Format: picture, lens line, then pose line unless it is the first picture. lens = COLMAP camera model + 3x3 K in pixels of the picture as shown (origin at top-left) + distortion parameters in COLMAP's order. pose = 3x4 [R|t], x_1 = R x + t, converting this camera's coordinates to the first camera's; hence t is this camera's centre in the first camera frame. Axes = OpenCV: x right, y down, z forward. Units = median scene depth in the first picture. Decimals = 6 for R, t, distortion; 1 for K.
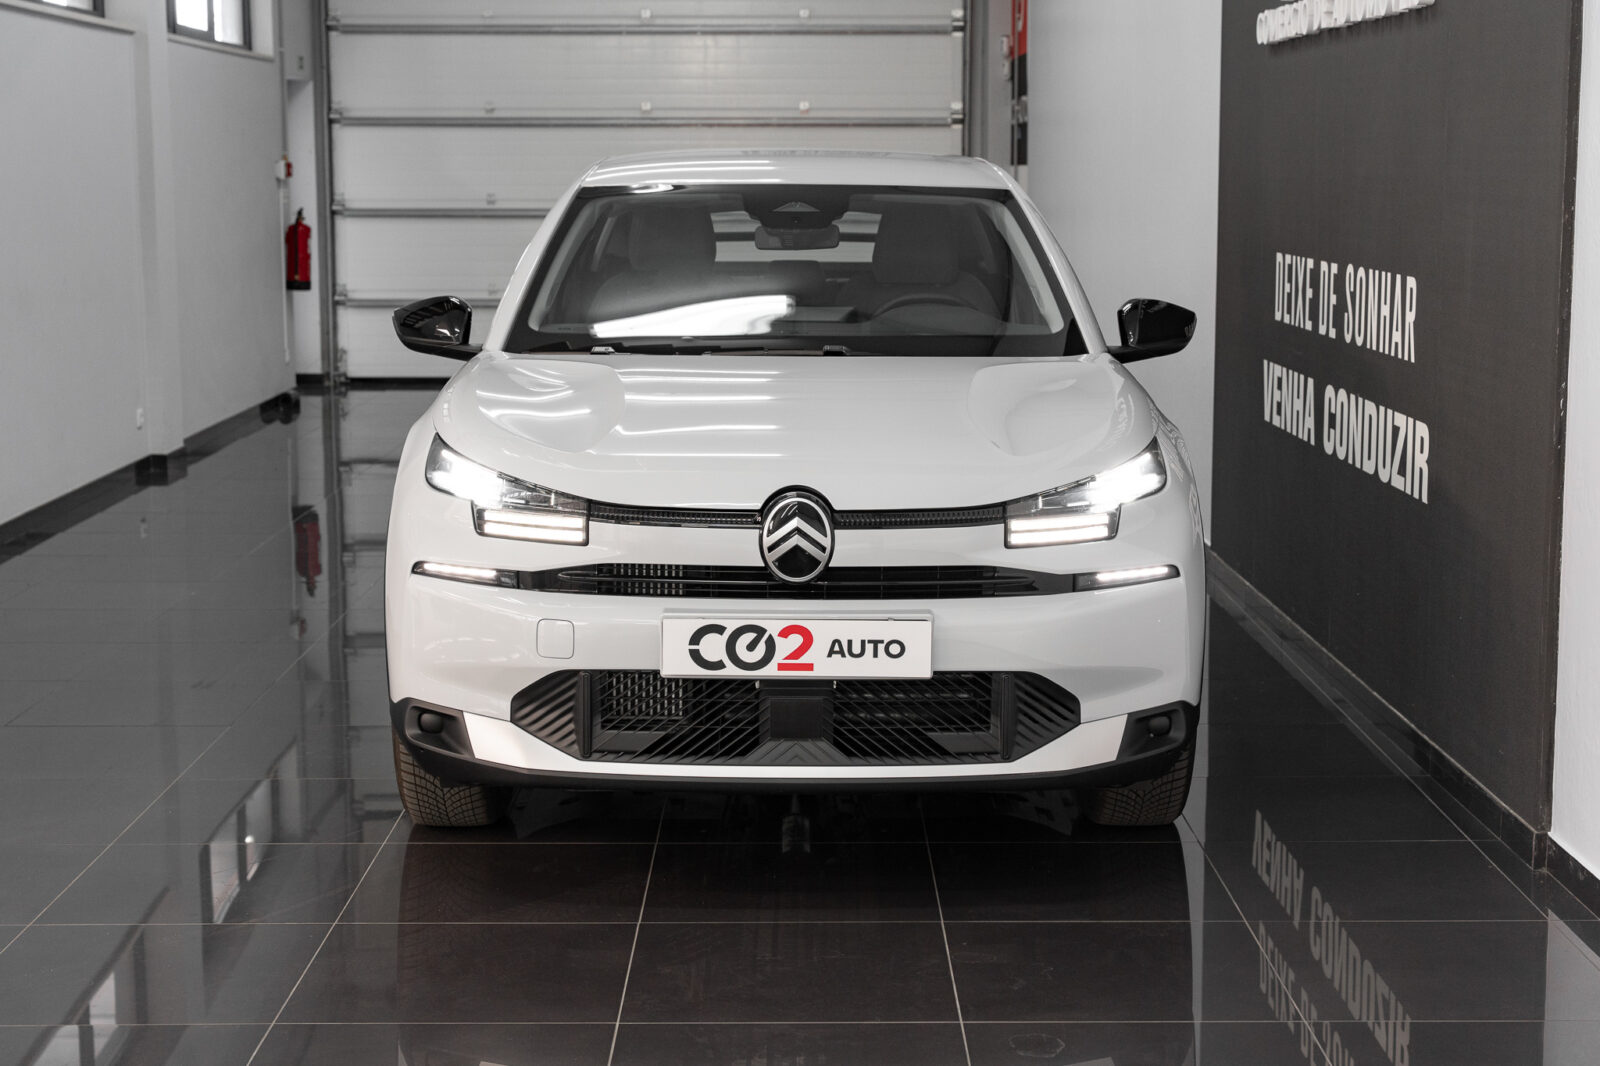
lens RADIAL K [[2719.8, 0, 806.6], [0, 2719.8, 547.1], [0, 0, 1]] dist [0.042456, 0.000000]
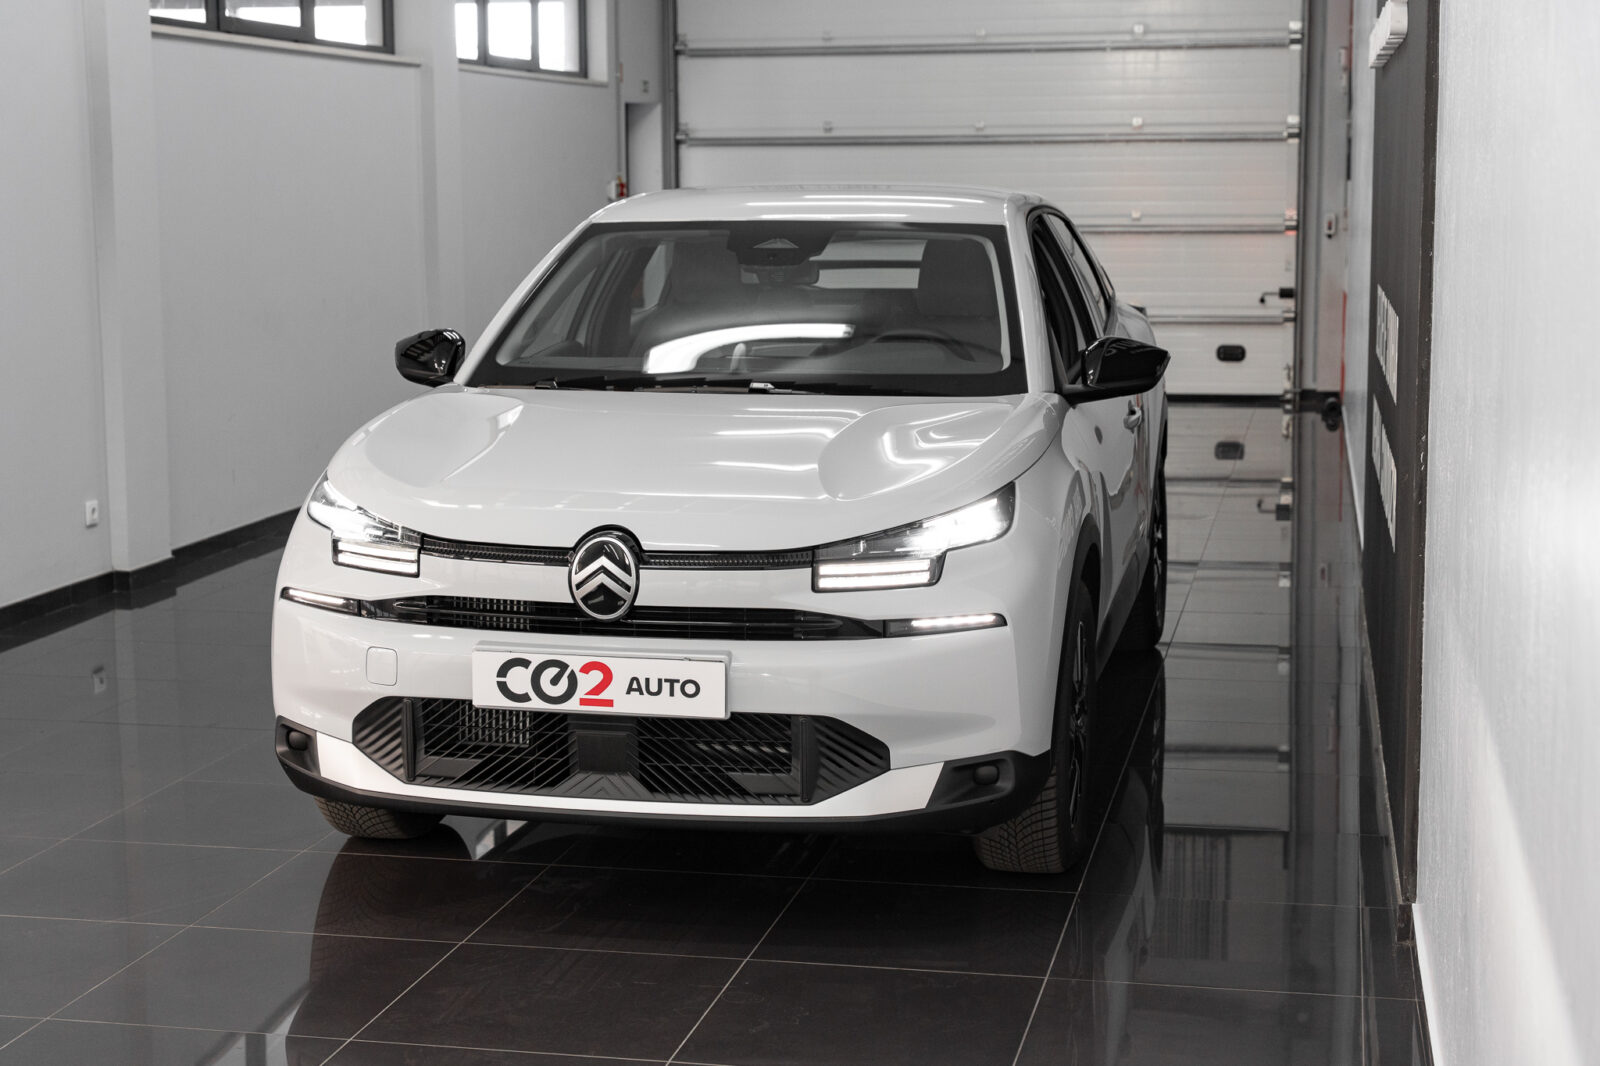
lens RADIAL K [[2719.8, 0, 805.6], [0, 2719.8, 525.0], [0, 0, 1]] dist [0.042456, 0.000000]
pose [[0.971119, 0.024491, -0.237335, 0.304774], [-0.026207, 0.999648, -0.004075, -0.019965], [0.237151, 0.010177, 0.971419, 0.021848]]
